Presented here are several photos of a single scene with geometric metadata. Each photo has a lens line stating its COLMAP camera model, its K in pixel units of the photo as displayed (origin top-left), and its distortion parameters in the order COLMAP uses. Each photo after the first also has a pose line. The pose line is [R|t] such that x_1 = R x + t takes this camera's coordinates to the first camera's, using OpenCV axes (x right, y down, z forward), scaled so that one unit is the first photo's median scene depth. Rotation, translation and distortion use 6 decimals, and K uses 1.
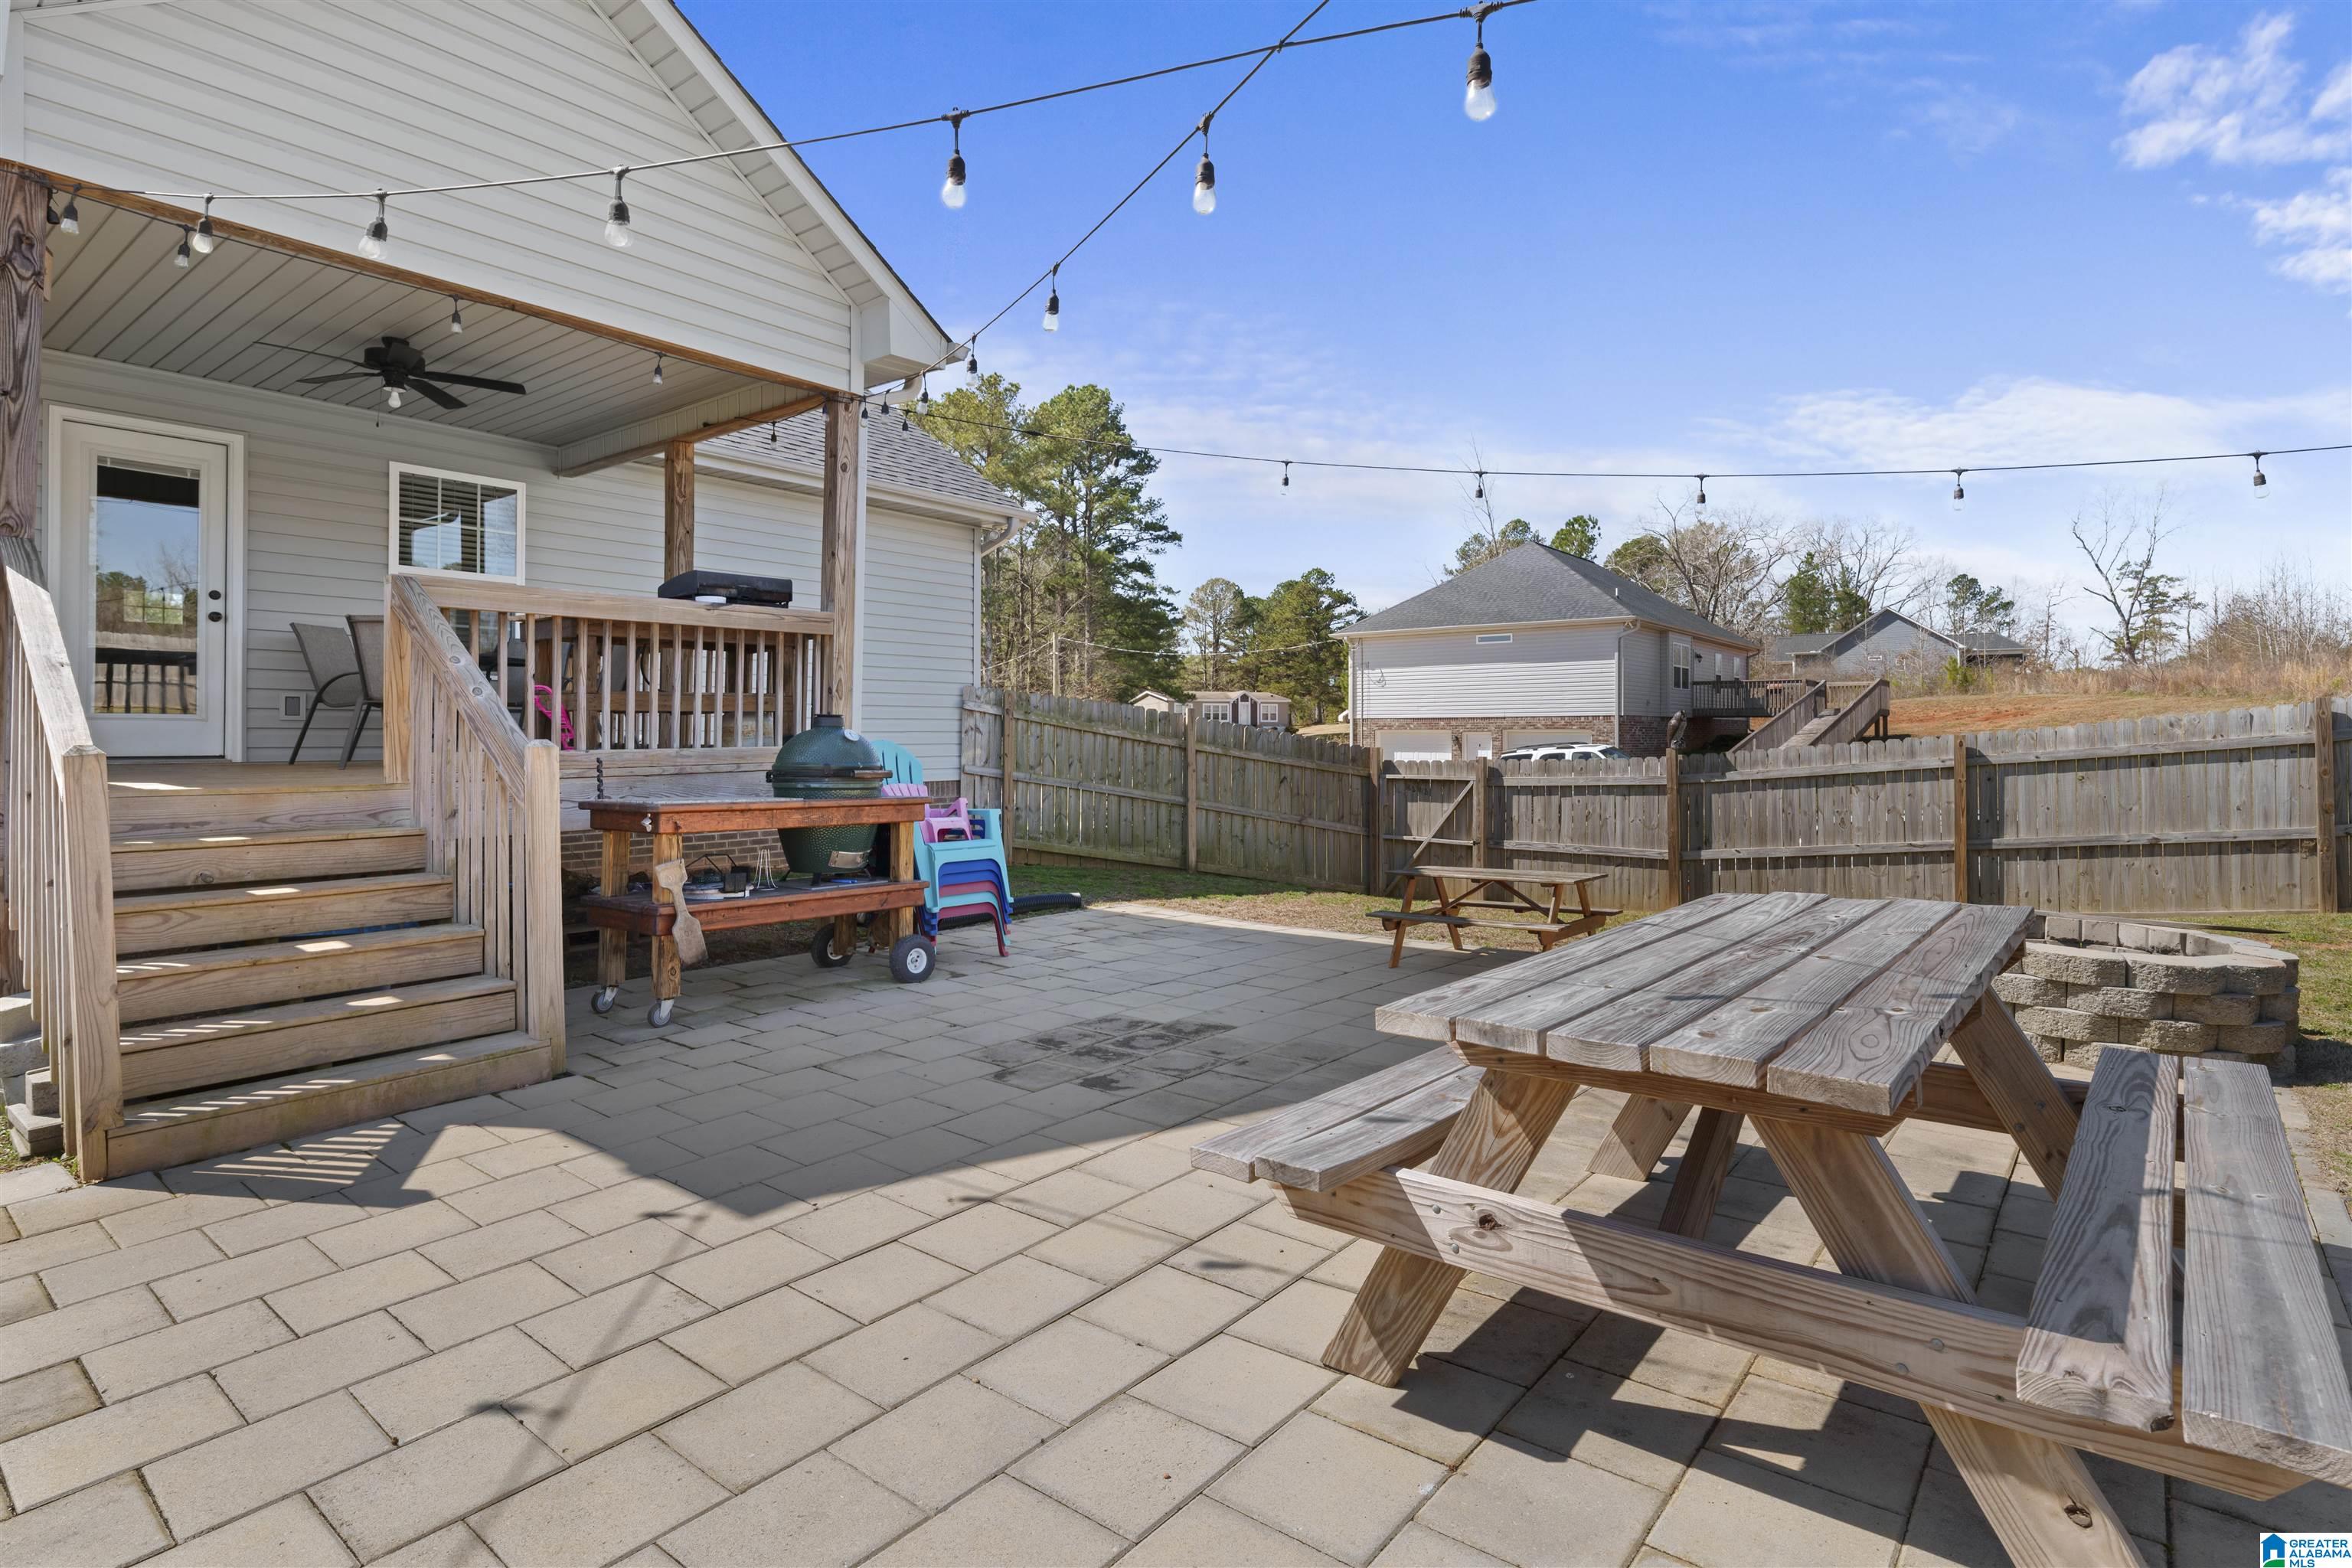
lens RADIAL K [[1185.5, 0, 1176.0], [0, 1185.5, 784.0], [0, 0, 1]] dist [-0.000104, -0.000032]
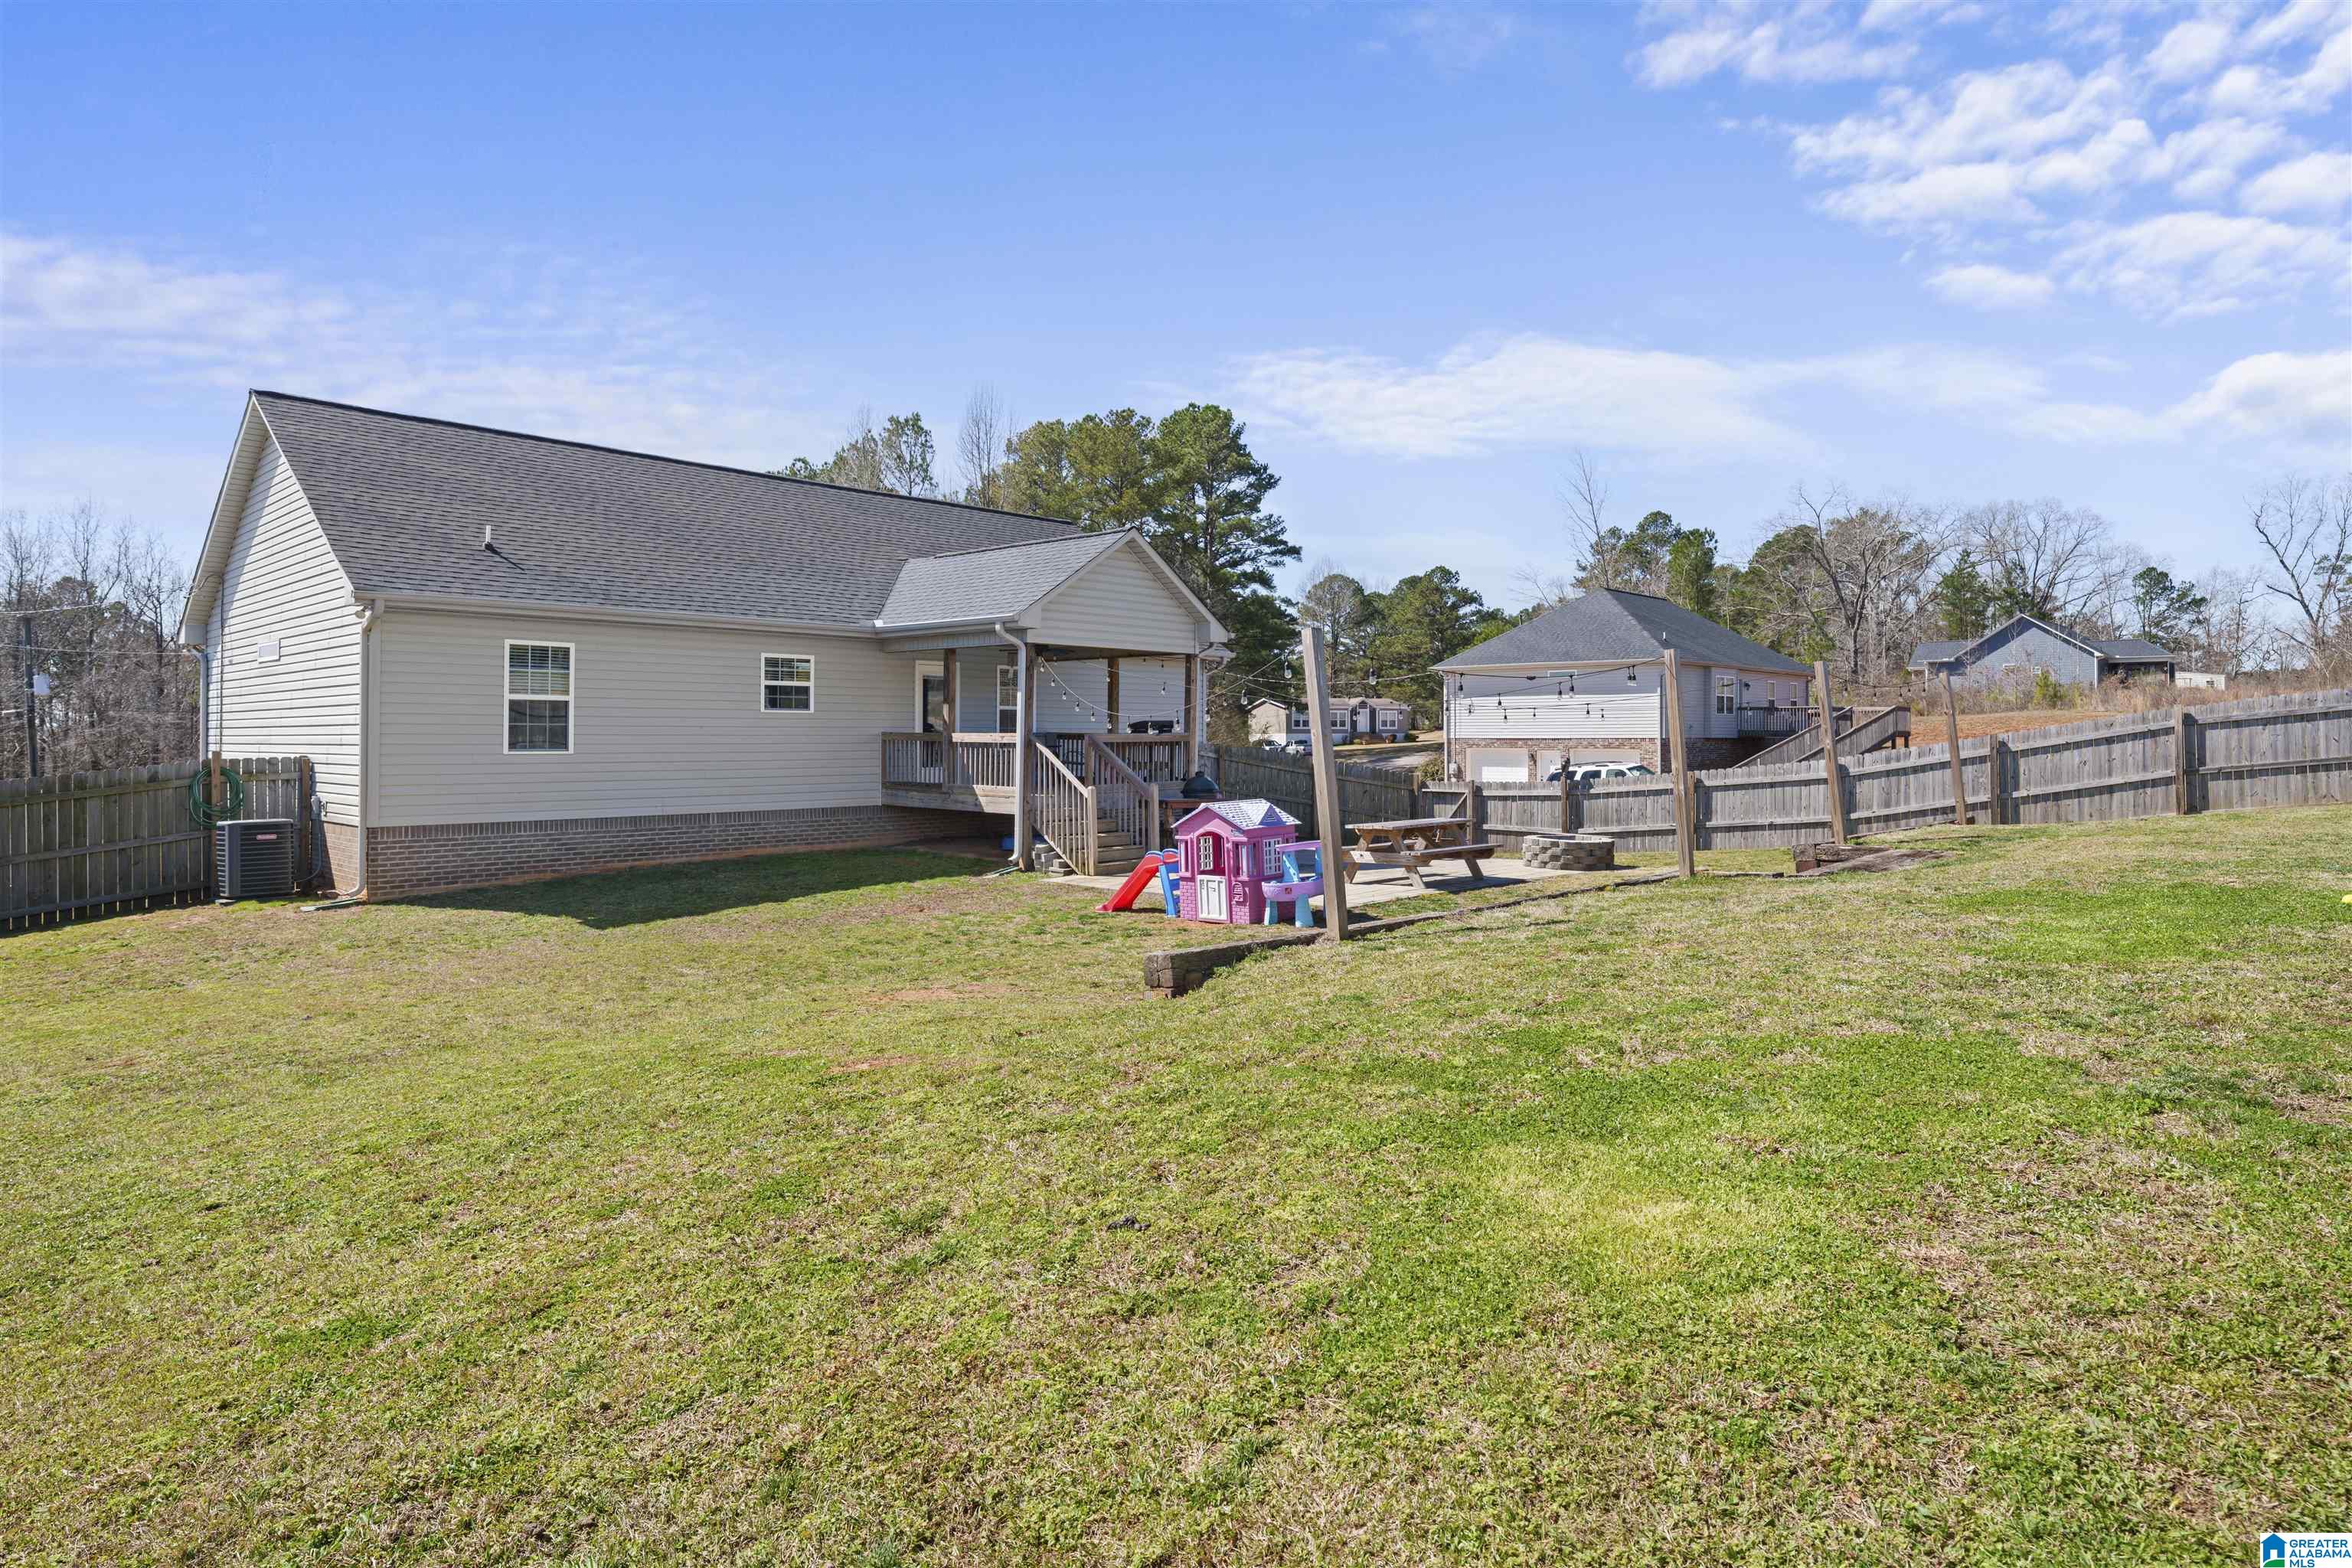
lens RADIAL K [[1366.4, 0, 1176.0], [0, 1366.4, 784.0], [0, 0, 1]] dist [0.004768, -0.001257]
pose [[0.996611, 0.004027, -0.082164, -0.004486], [-0.004400, 0.999981, -0.004352, -0.000837], [0.082145, 0.004699, 0.996609, -0.185259]]
